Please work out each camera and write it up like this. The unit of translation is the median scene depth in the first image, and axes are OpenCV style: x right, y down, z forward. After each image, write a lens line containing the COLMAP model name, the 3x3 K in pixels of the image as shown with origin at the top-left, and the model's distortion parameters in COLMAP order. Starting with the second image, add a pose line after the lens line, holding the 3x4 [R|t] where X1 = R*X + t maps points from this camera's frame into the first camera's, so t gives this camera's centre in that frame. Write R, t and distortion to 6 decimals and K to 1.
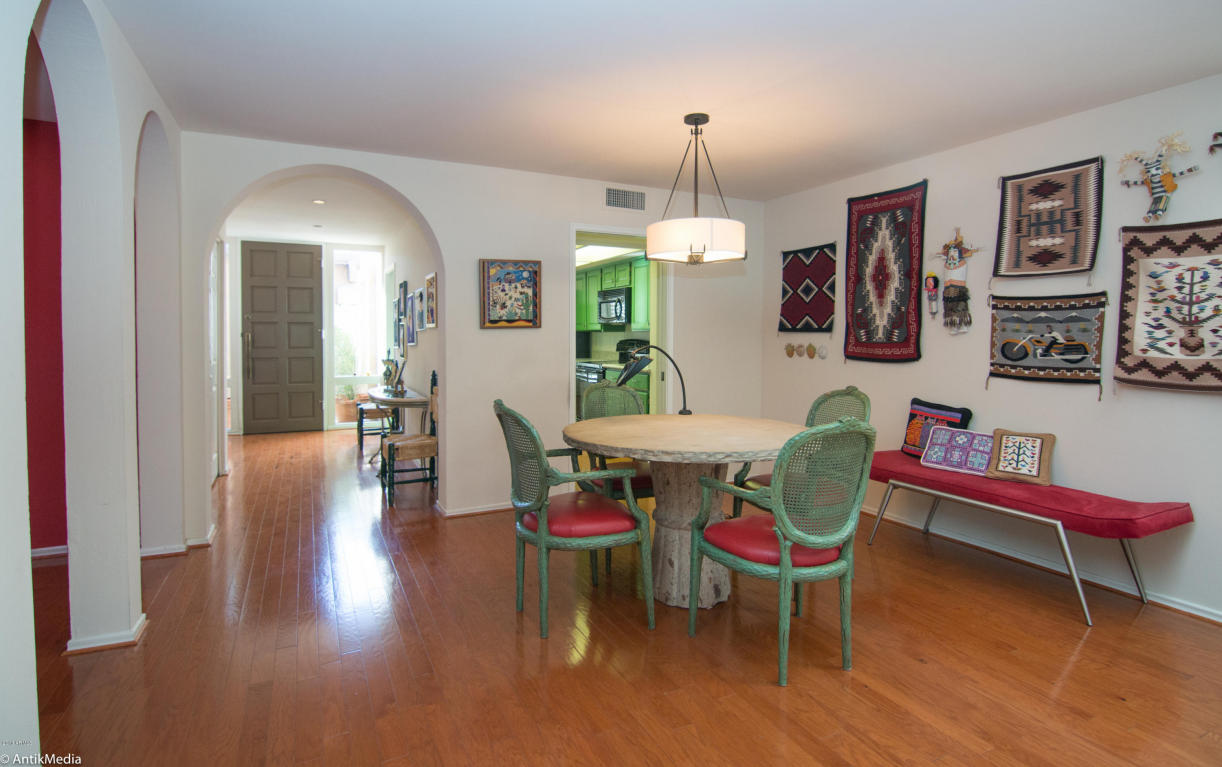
lens RADIAL K [[625.0, 0, 609.8], [0, 625.0, 353.5], [0, 0, 1]] dist [-0.019374, -0.000230]
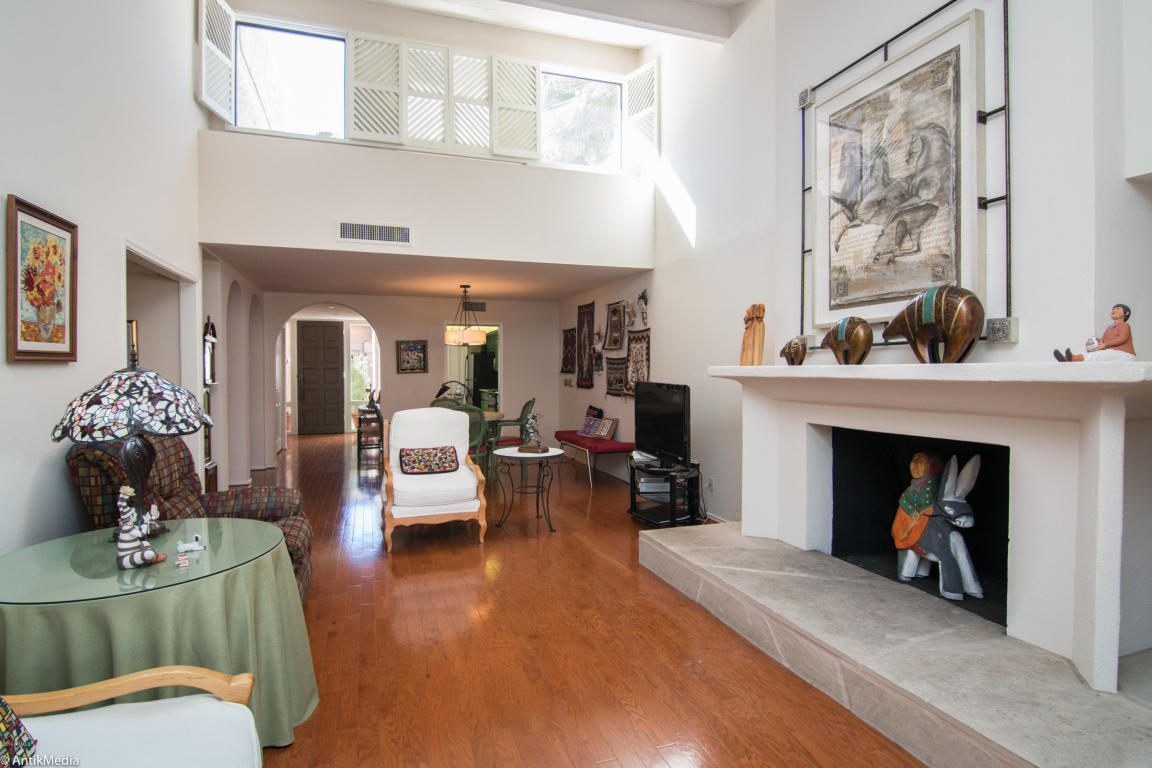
lens RADIAL K [[586.3, 0, 569.6], [0, 586.3, 377.4], [0, 0, 1]] dist [-0.024696, -0.000156]
pose [[0.992845, -0.006517, -0.119235, 0.627636], [0.004573, 0.999852, -0.016574, 0.009573], [0.119325, 0.015910, 0.992728, -0.920975]]
